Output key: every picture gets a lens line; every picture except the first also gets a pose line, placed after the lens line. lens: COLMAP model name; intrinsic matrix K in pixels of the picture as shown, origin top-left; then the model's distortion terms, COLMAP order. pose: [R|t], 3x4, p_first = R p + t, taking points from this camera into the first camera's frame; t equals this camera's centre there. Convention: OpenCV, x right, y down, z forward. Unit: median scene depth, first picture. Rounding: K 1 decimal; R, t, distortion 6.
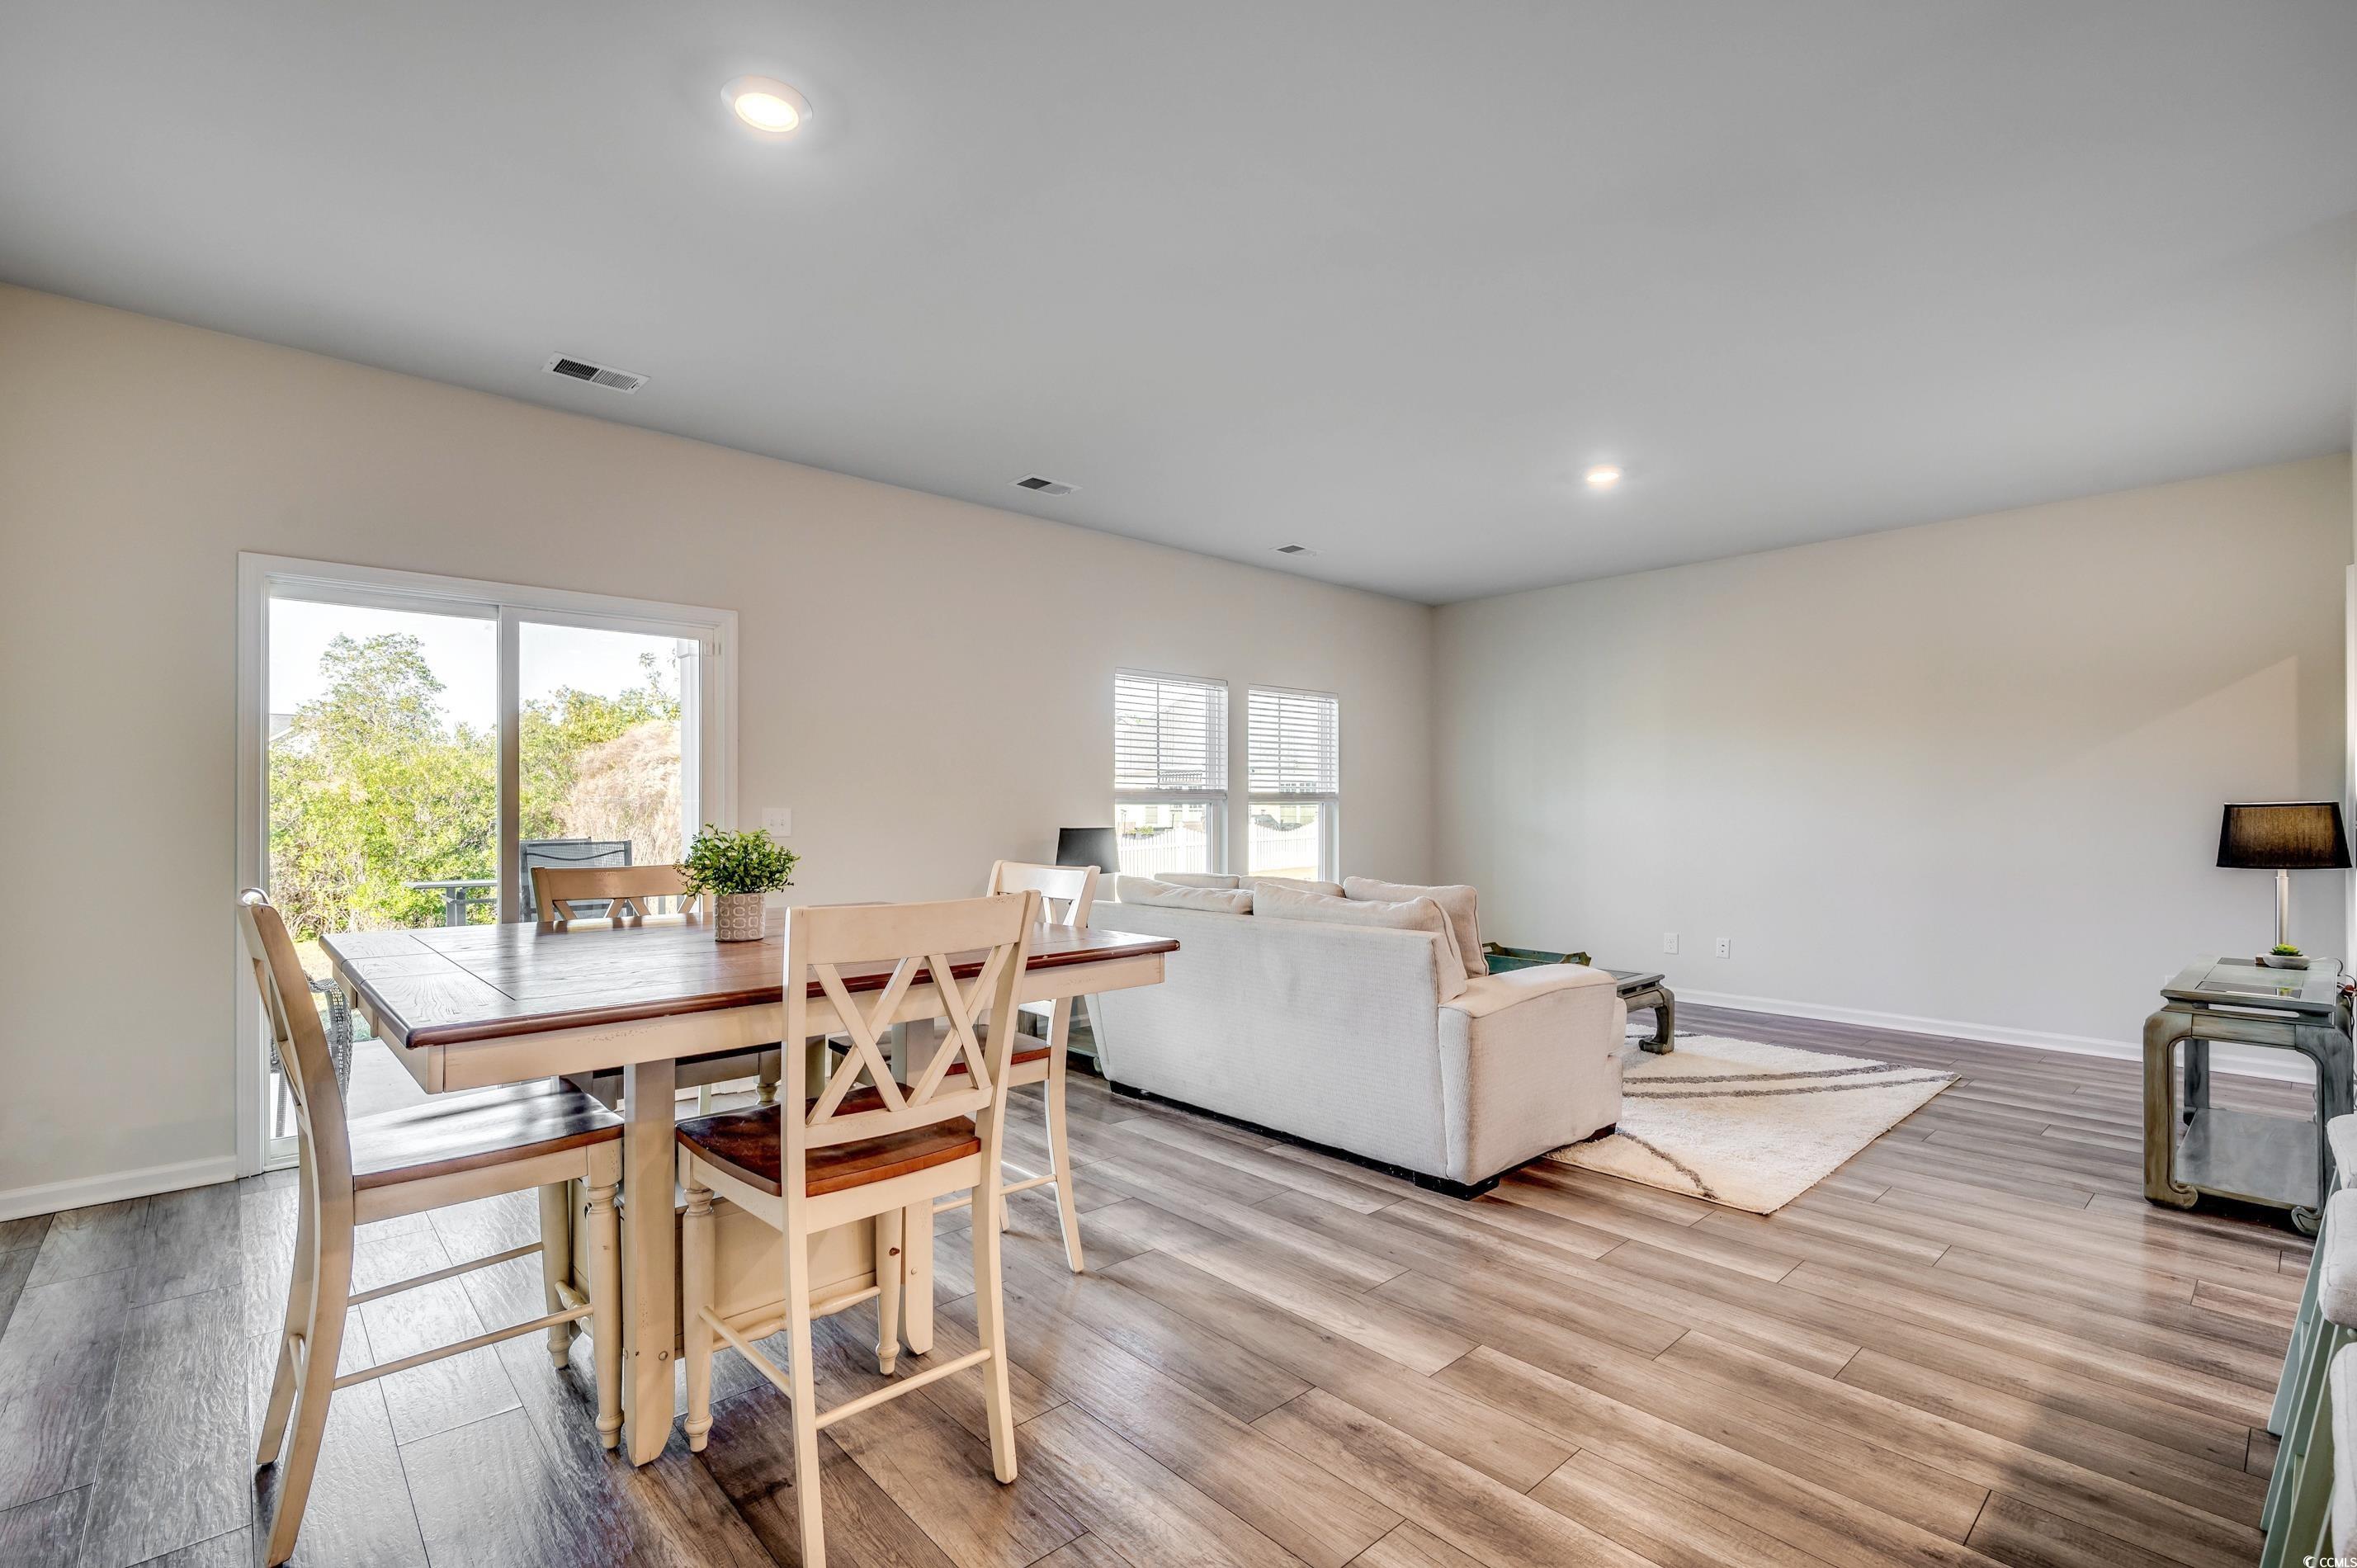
lens RADIAL K [[1051.2, 0, 1180.9], [0, 1051.2, 802.7], [0, 0, 1]] dist [-0.001663, -0.000117]
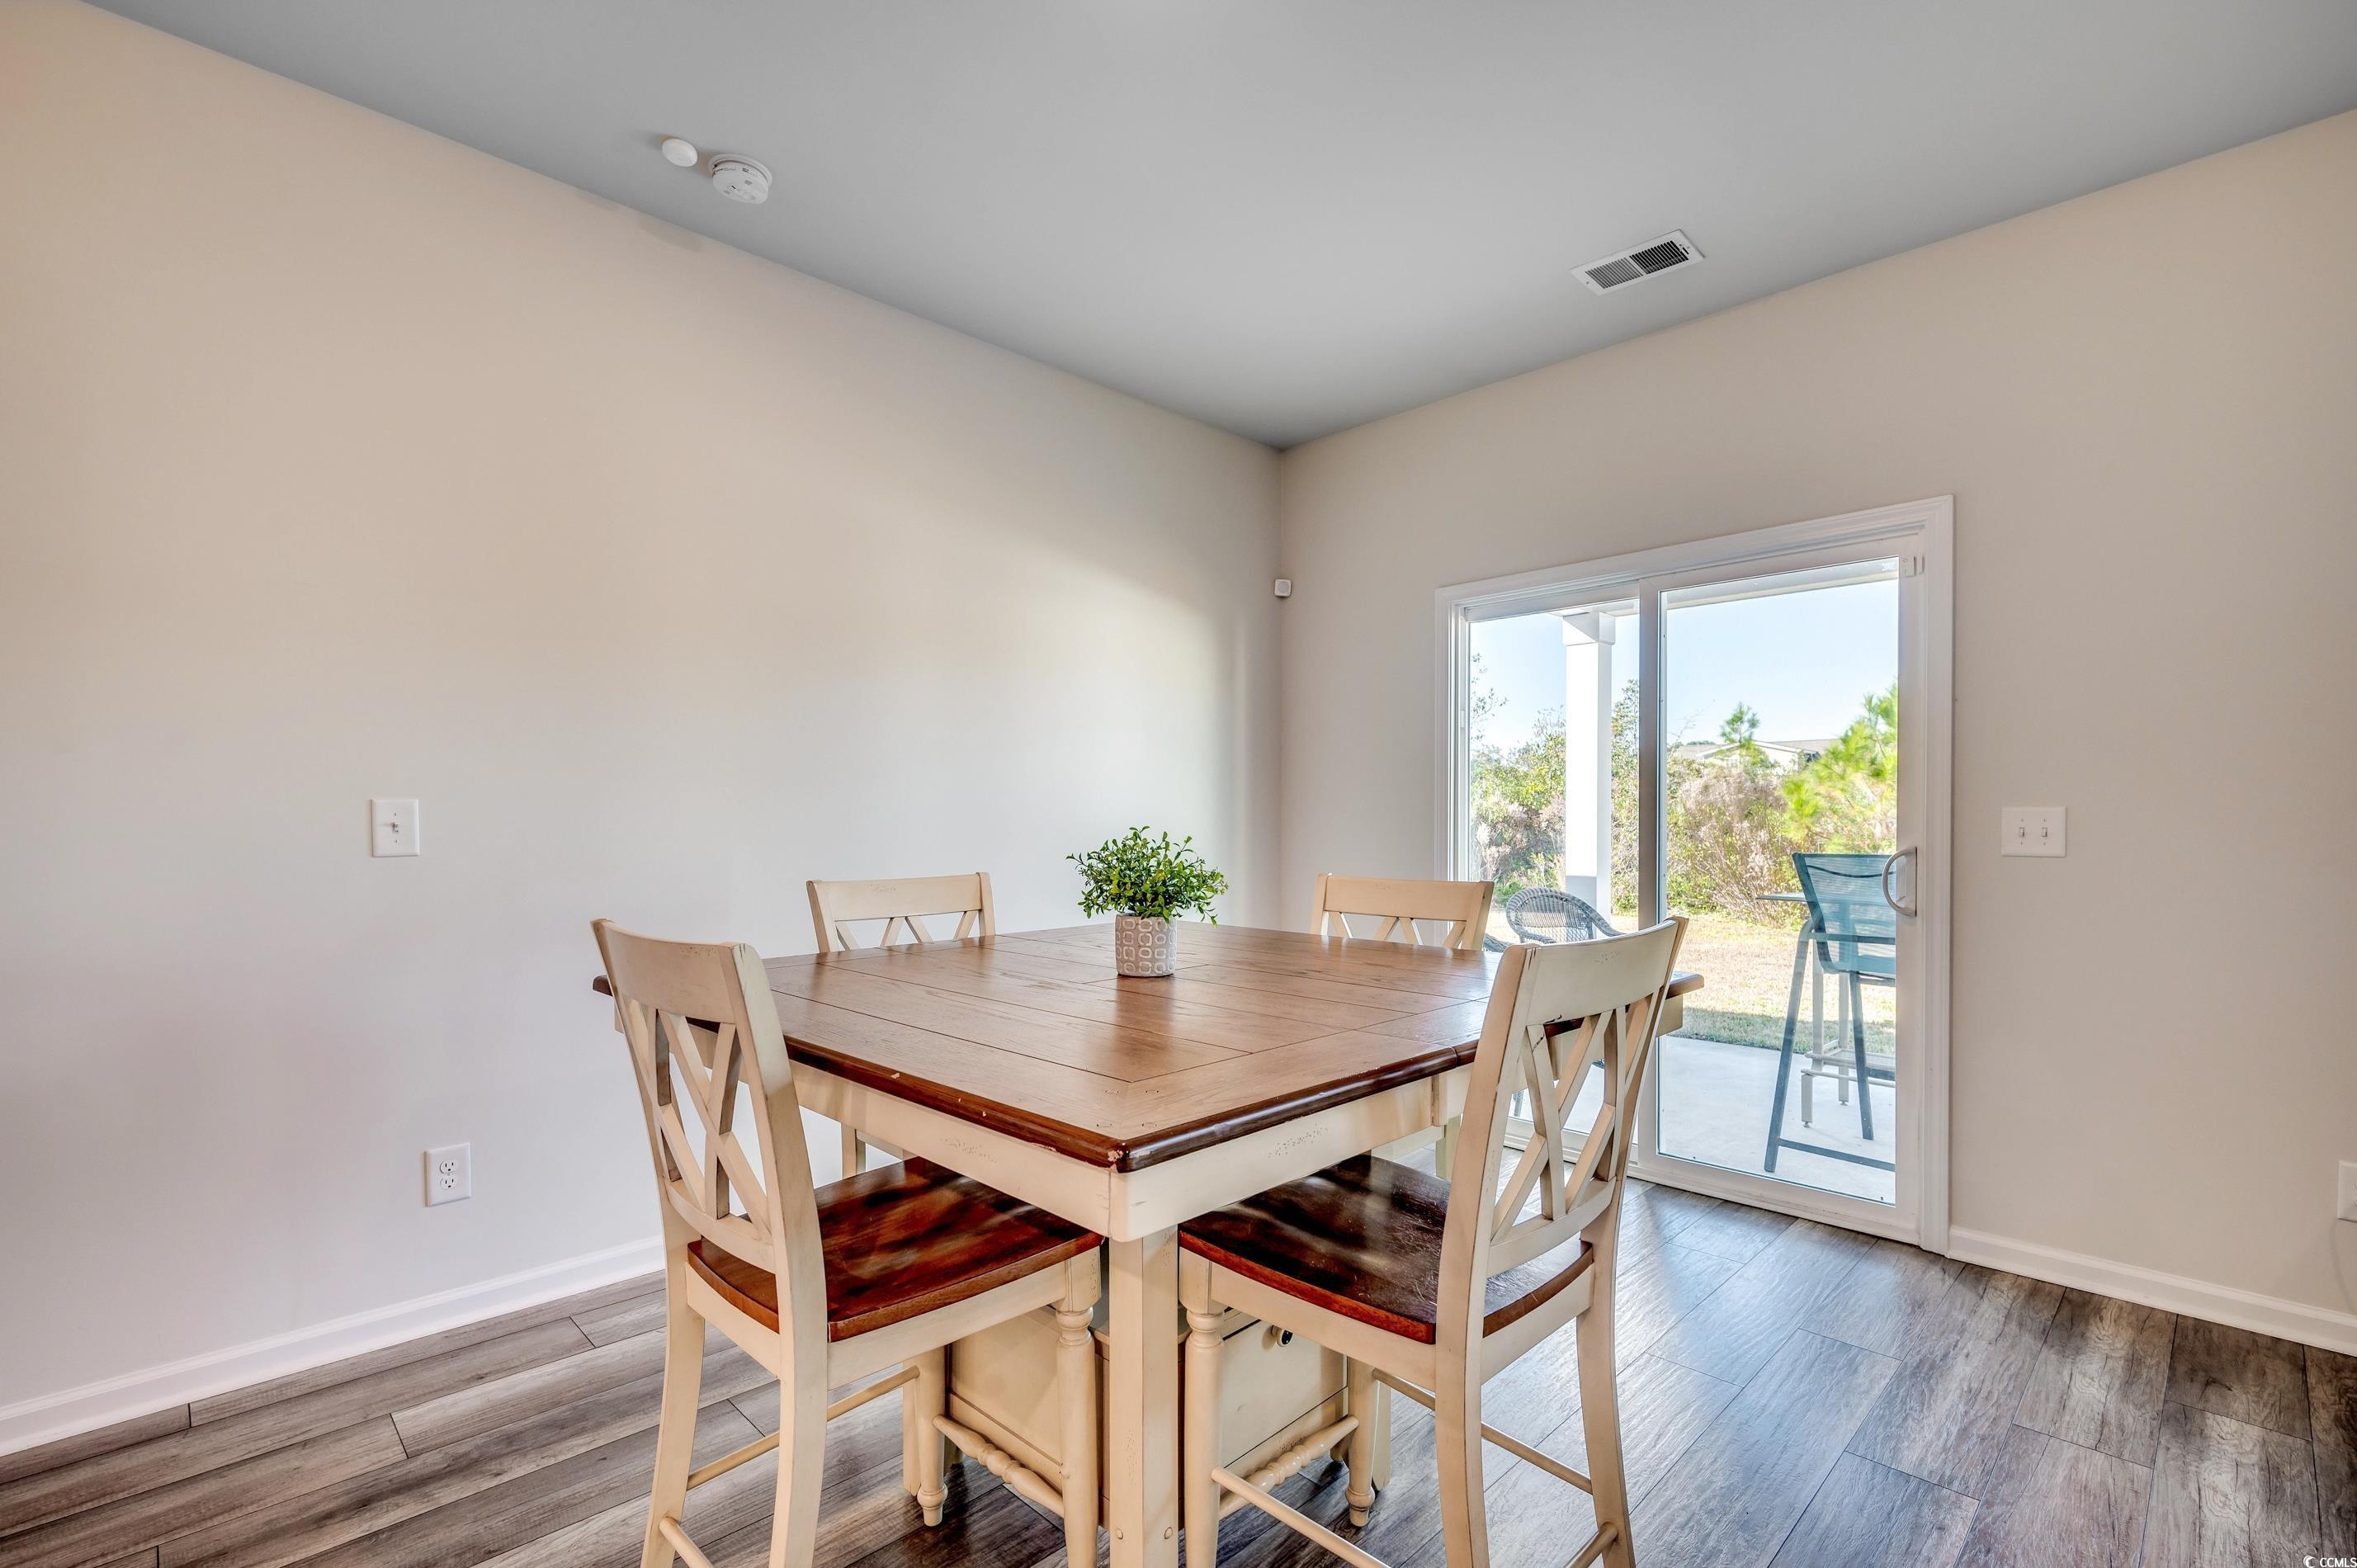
lens RADIAL K [[1047.8, 0, 1180.3], [0, 1047.8, 820.9], [0, 0, 1]] dist [-0.002264, -0.000437]
pose [[0.045617, 0.000159, -0.998959, 0.208733], [0.010672, 0.999943, 0.000647, 0.008742], [0.998902, -0.010691, 0.045612, 0.591370]]
